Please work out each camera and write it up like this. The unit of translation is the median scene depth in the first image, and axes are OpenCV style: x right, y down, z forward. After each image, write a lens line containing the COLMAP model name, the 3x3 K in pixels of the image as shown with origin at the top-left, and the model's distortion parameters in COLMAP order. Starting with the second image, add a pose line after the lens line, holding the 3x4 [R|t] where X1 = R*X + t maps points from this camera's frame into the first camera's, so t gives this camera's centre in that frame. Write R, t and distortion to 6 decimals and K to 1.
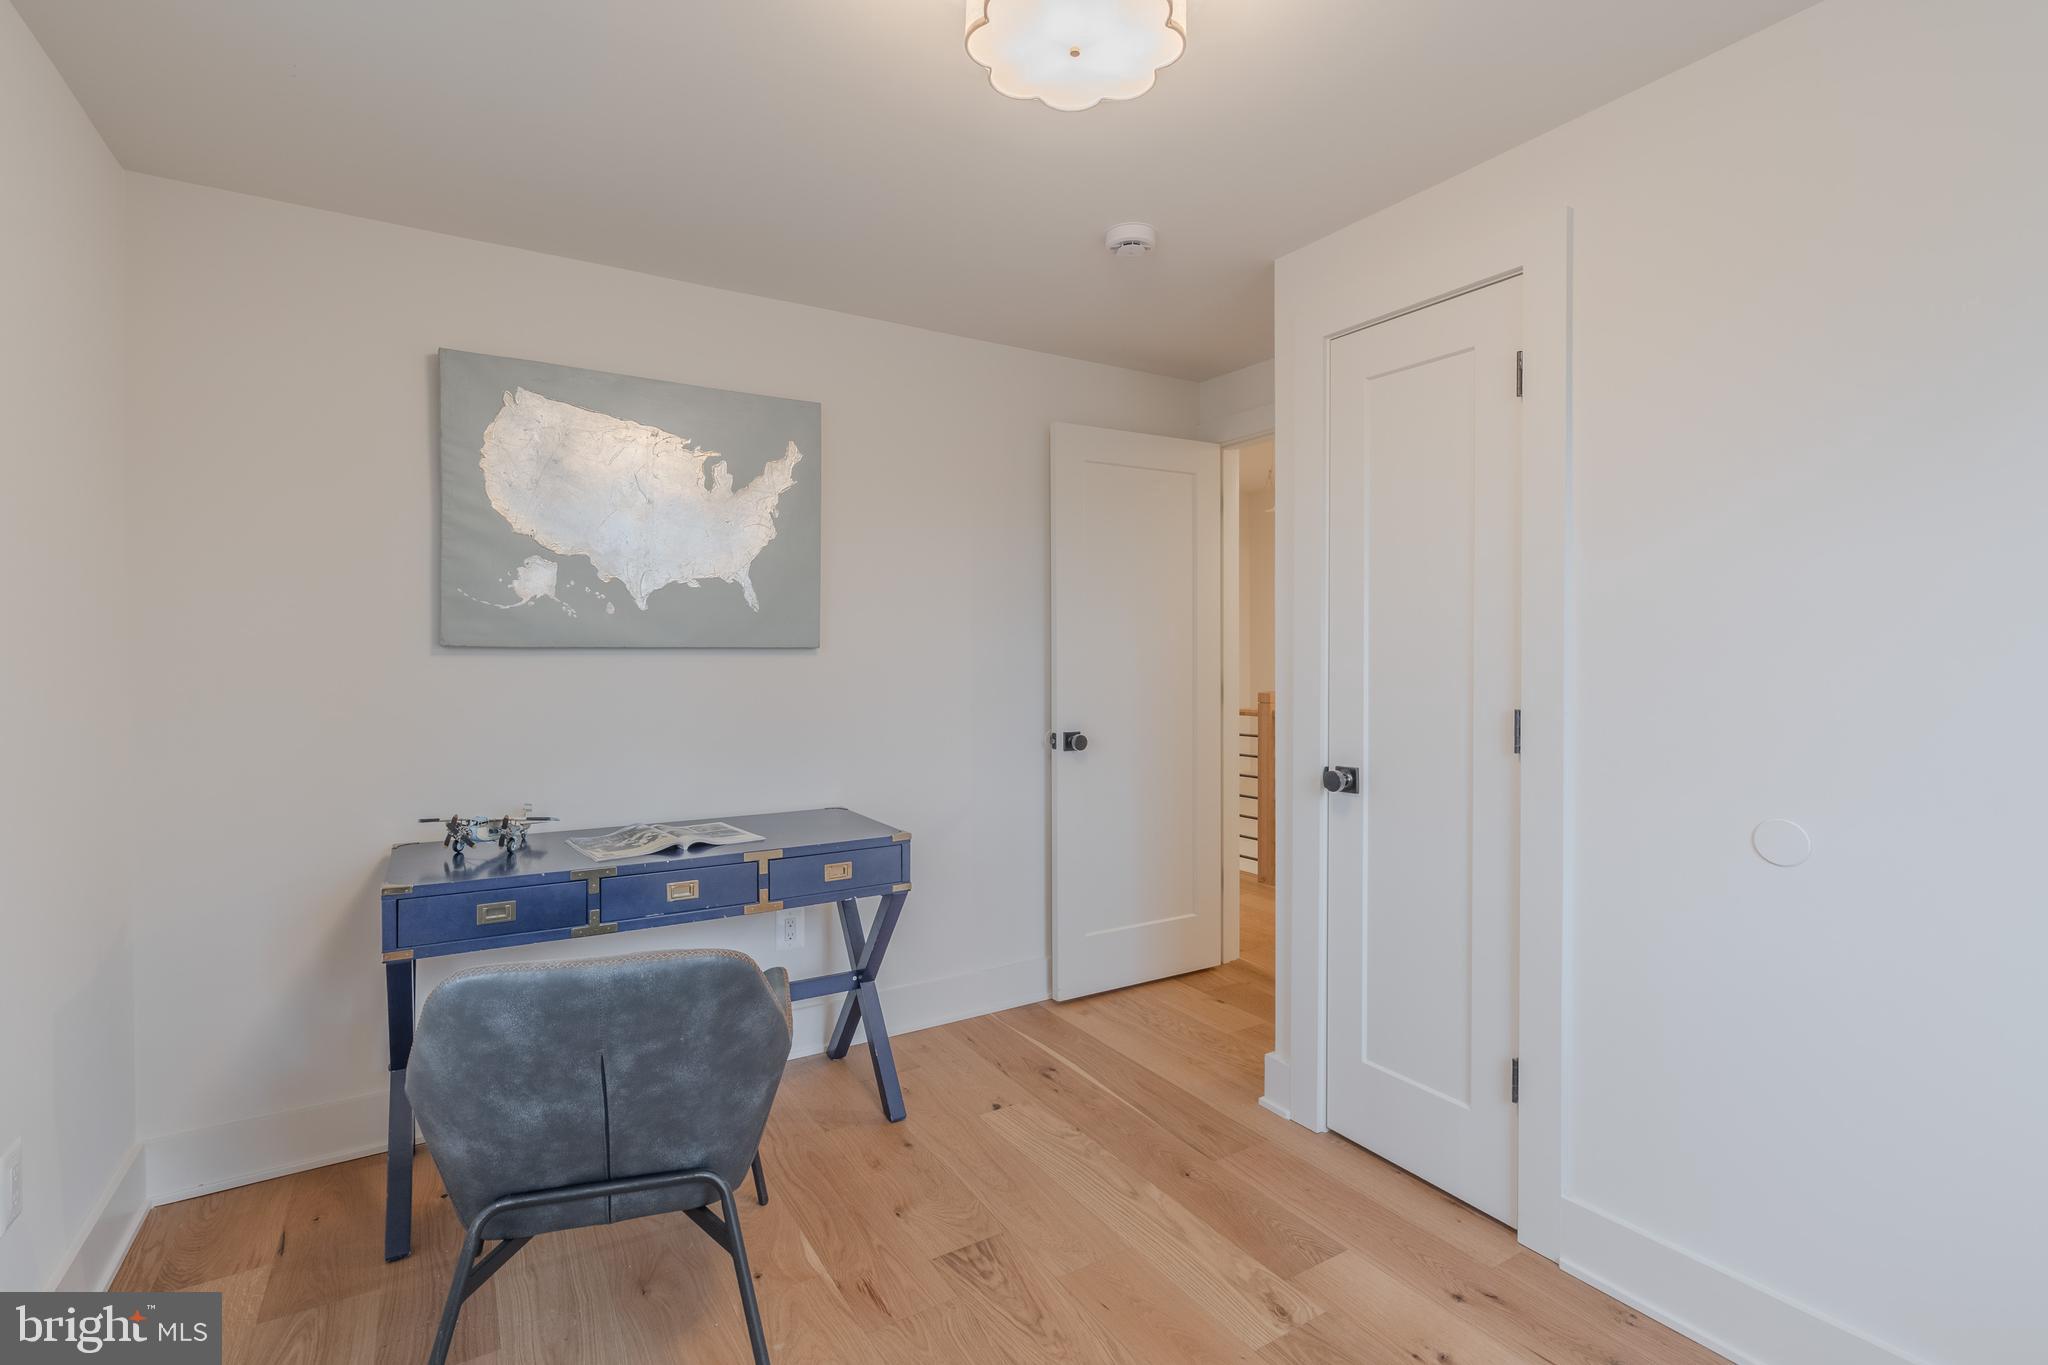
lens RADIAL K [[920.3, 0, 1021.5], [0, 920.3, 675.5], [0, 0, 1]] dist [-0.007214, 0.001842]
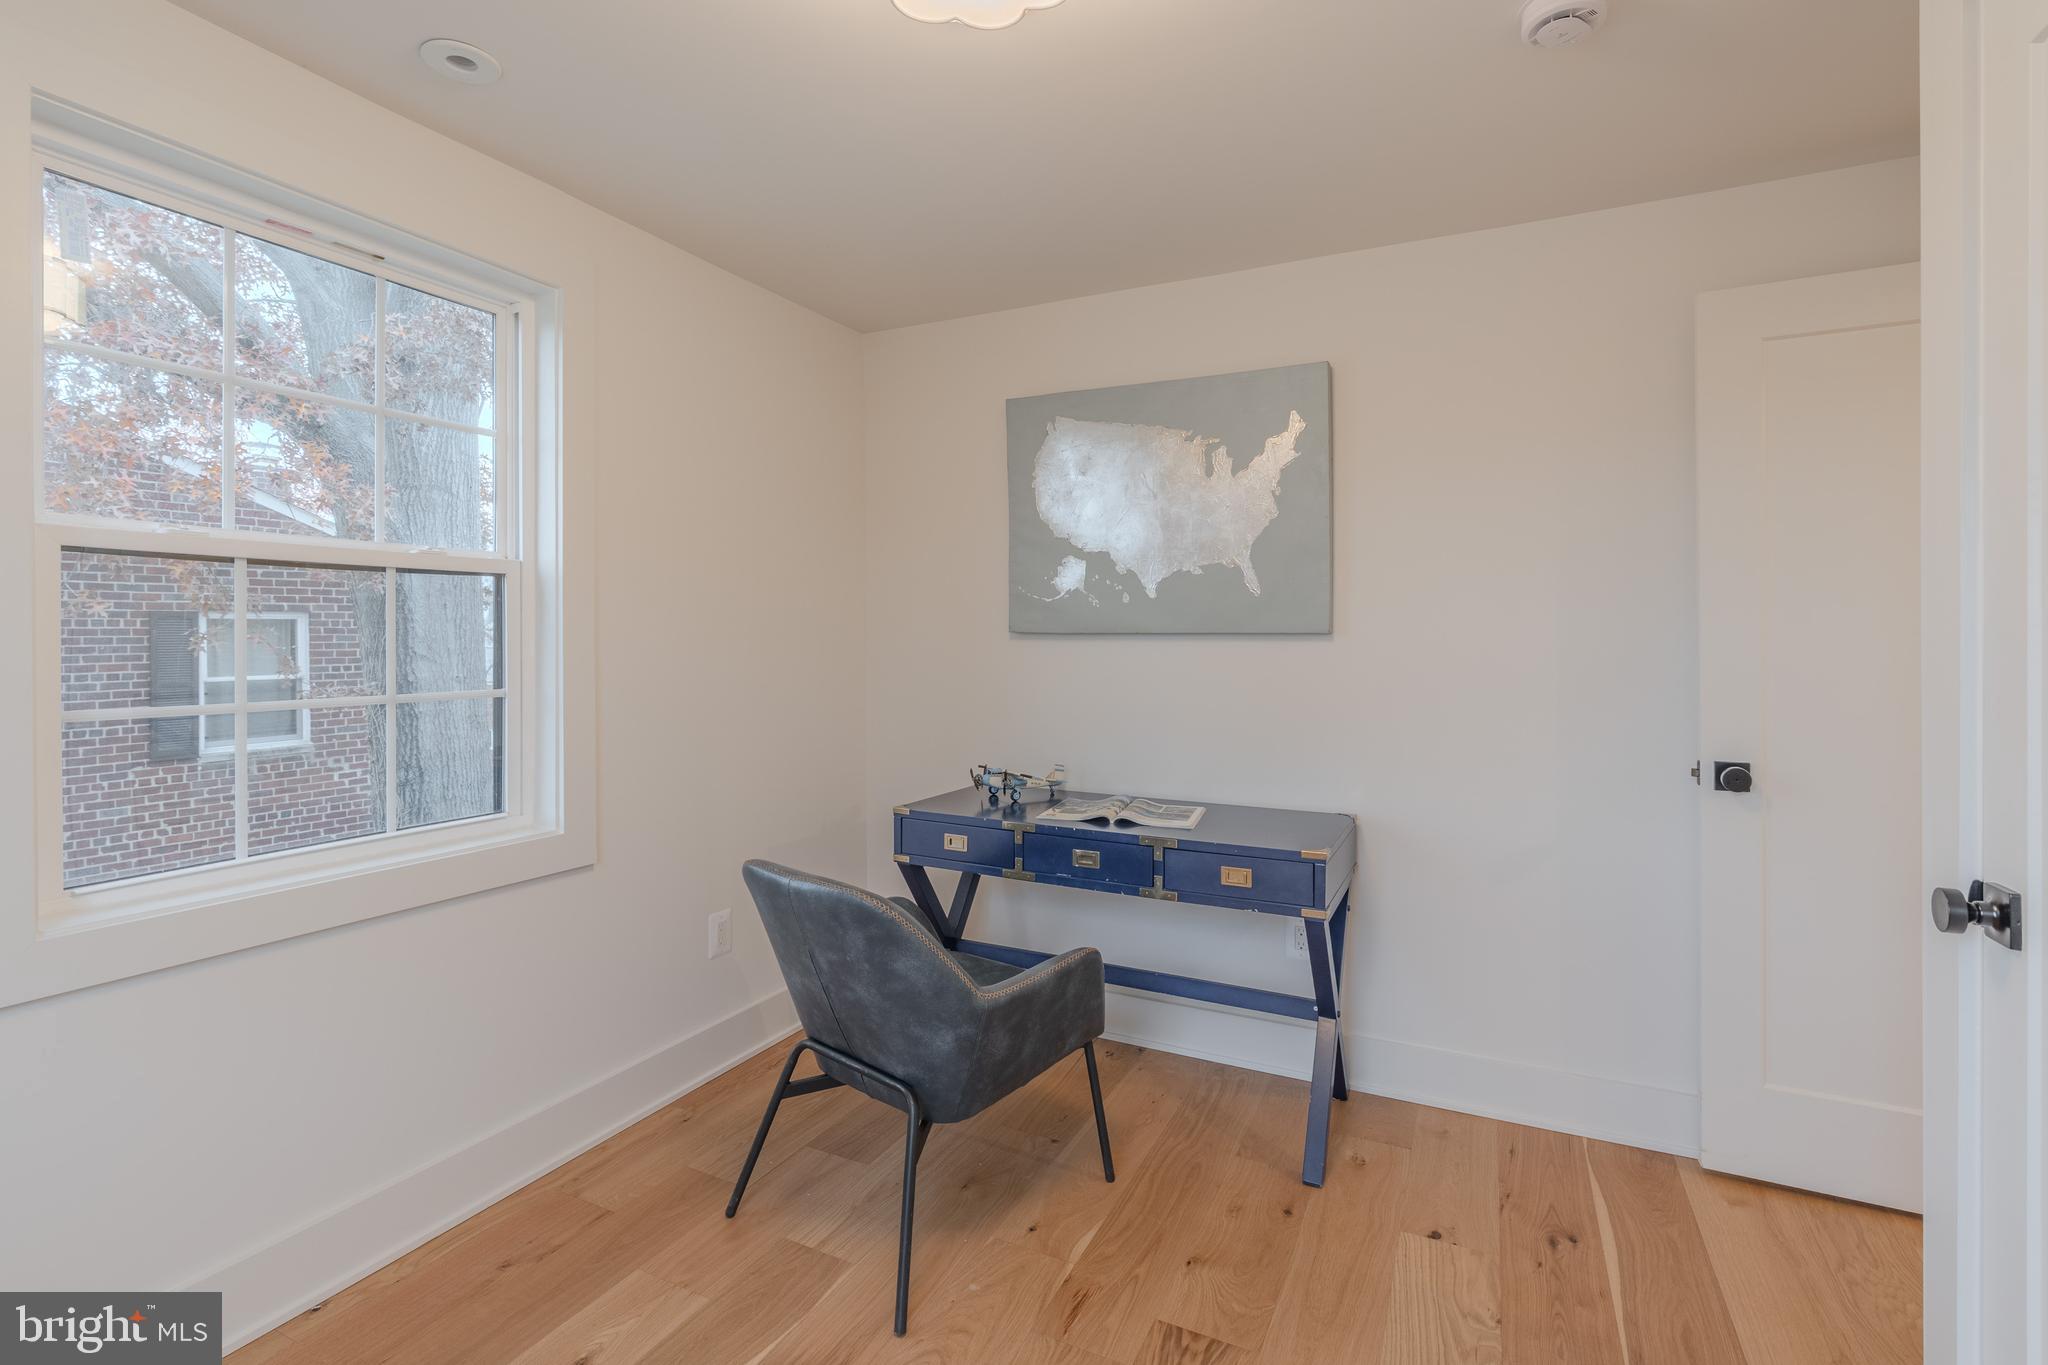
lens RADIAL K [[995.7, 0, 1166.1], [0, 995.7, 650.2], [0, 0, 1]] dist [-0.006271, 0.001138]
pose [[0.541855, 0.014444, -0.840348, 0.570184], [-0.022179, 0.999750, 0.002884, -0.013928], [0.840180, 0.017075, 0.542039, 0.380349]]
